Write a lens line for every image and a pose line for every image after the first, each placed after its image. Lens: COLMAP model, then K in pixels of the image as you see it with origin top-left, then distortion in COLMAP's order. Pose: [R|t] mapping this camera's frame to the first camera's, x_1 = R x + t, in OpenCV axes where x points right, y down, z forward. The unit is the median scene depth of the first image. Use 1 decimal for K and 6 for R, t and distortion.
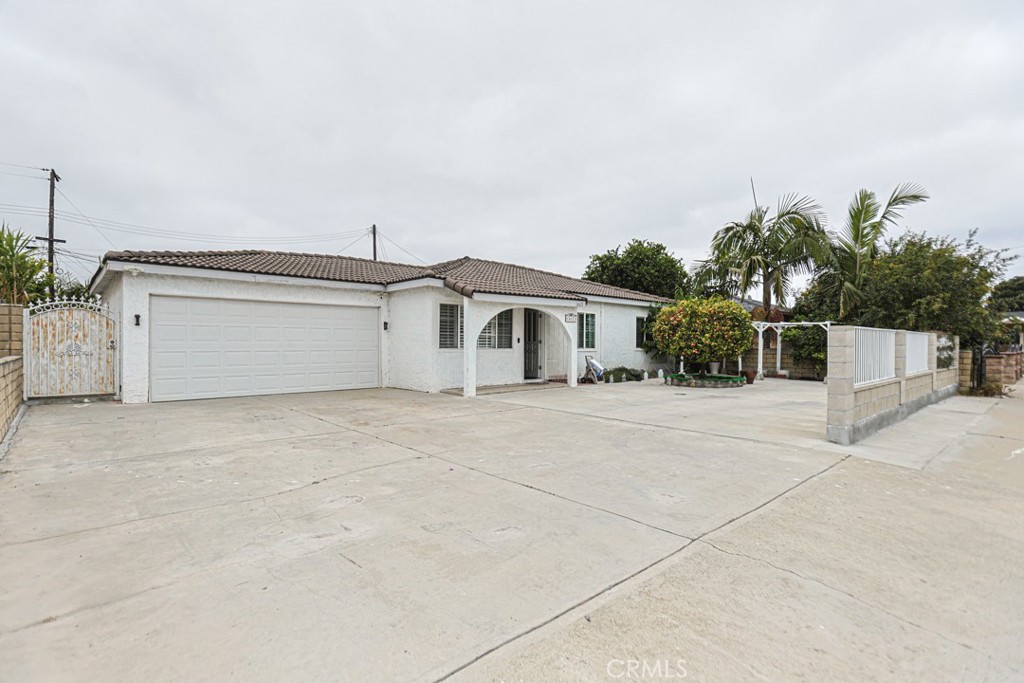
lens RADIAL K [[495.2, 0, 513.3], [0, 495.2, 342.9], [0, 0, 1]] dist [-0.005045, 0.005471]
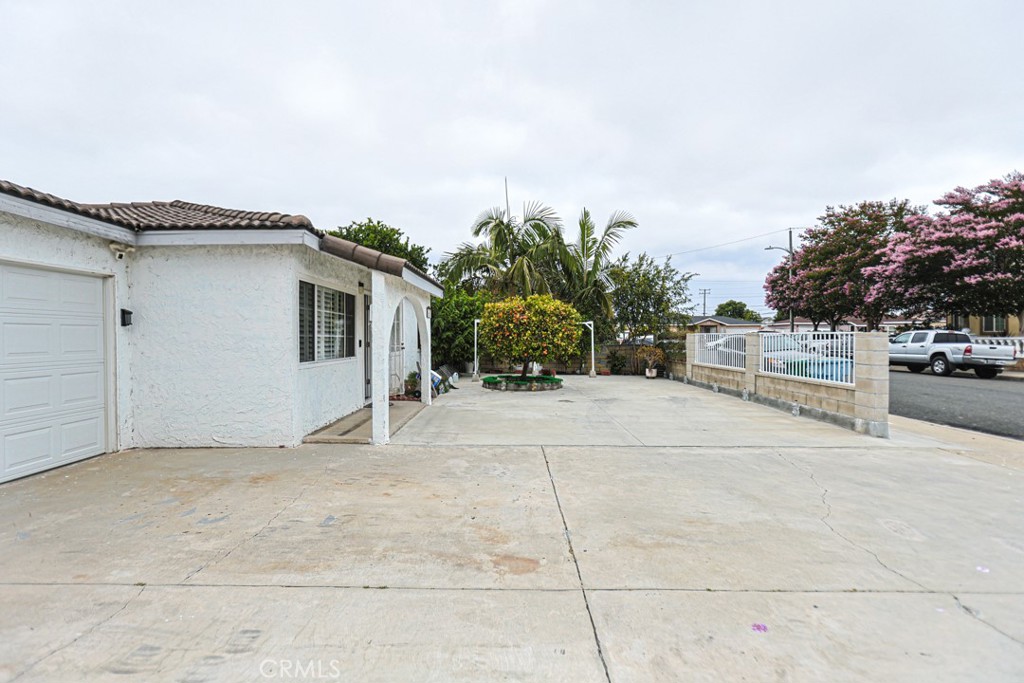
lens RADIAL K [[495.2, 0, 508.4], [0, 495.2, 335.9], [0, 0, 1]] dist [-0.005045, 0.005471]
pose [[0.676189, -0.005695, 0.736706, -0.341738], [0.005422, 0.999982, 0.002753, -0.015776], [-0.736708, 0.002133, 0.676207, 0.401331]]
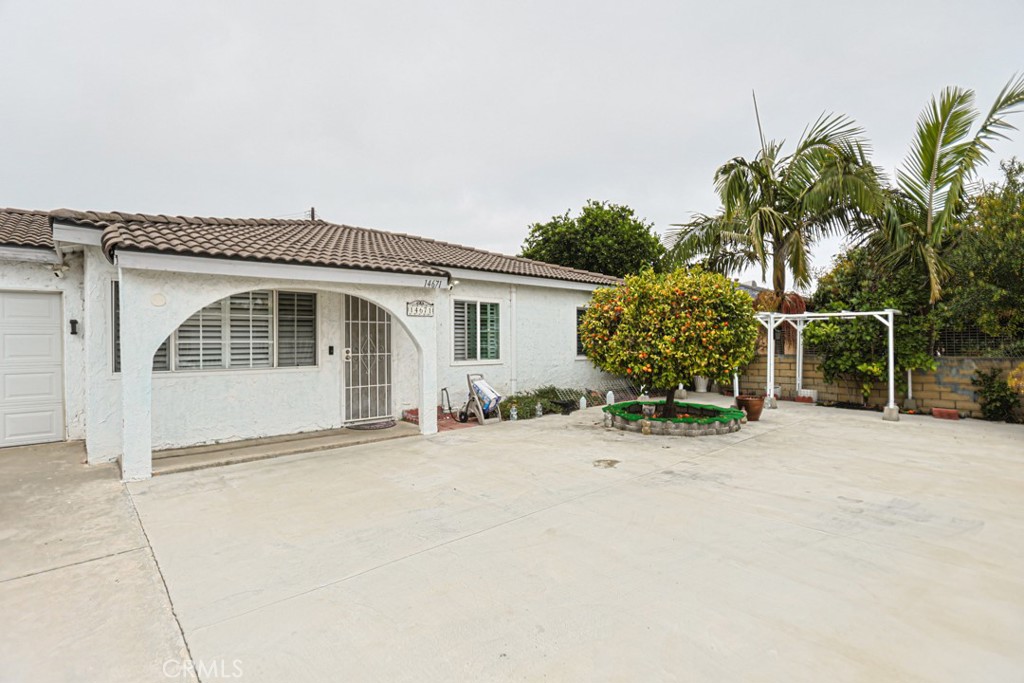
lens RADIAL K [[495.2, 0, 508.8], [0, 495.2, 344.0], [0, 0, 1]] dist [-0.005045, 0.005471]
pose [[0.999780, -0.010441, -0.018200, 0.217934], [0.010560, 0.999923, 0.006480, -0.013495], [0.018131, -0.006670, 0.999813, 0.445759]]
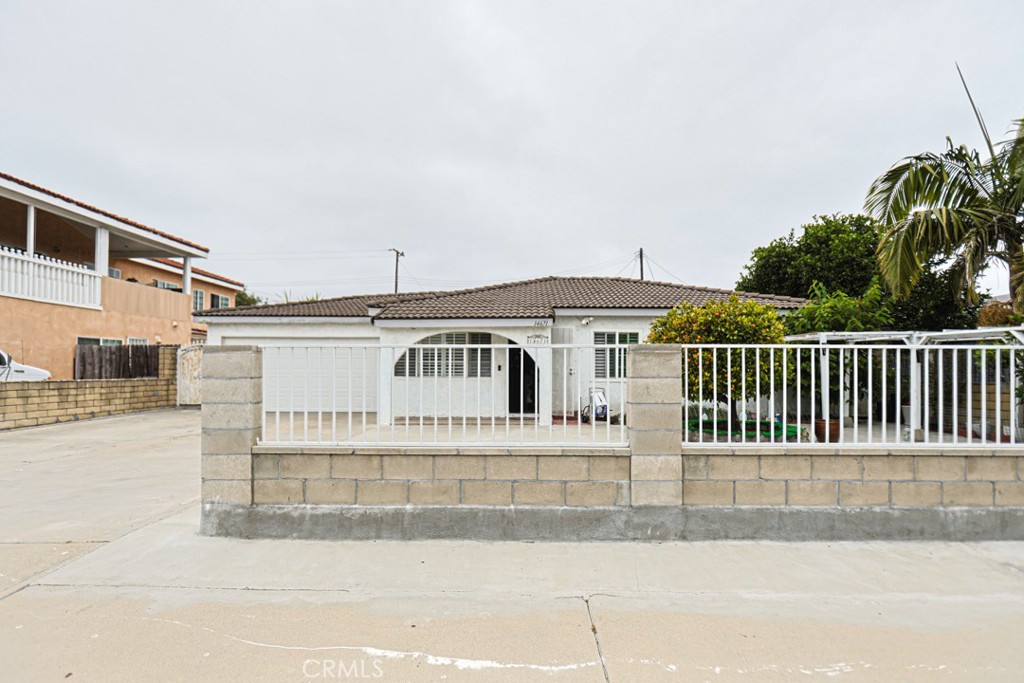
lens RADIAL K [[500.8, 0, 528.3], [0, 500.8, 363.7], [0, 0, 1]] dist [-0.014423, 0.000097]
pose [[0.742169, -0.008001, -0.670165, 0.644651], [0.001343, 0.999944, -0.010450, -0.002793], [0.670212, 0.006856, 0.742138, 0.366184]]
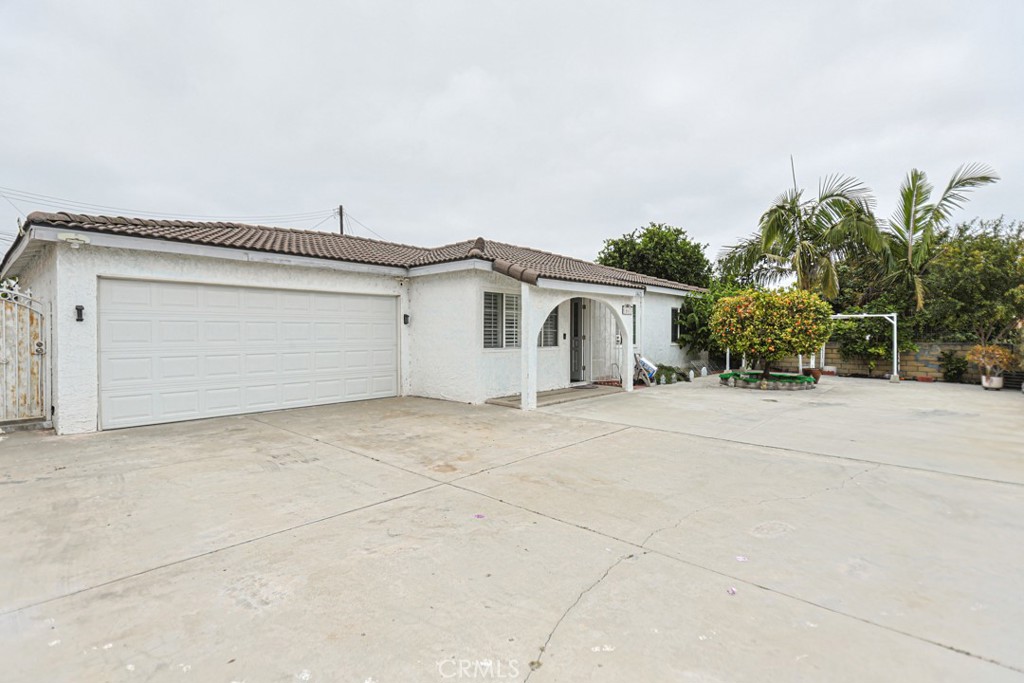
lens RADIAL K [[495.2, 0, 515.2], [0, 495.2, 337.2], [0, 0, 1]] dist [-0.005045, 0.005471]
pose [[0.995361, -0.004526, 0.096105, -0.151794], [0.003518, 0.999937, 0.010659, -0.012711], [-0.096147, -0.010272, 0.995314, 0.173908]]
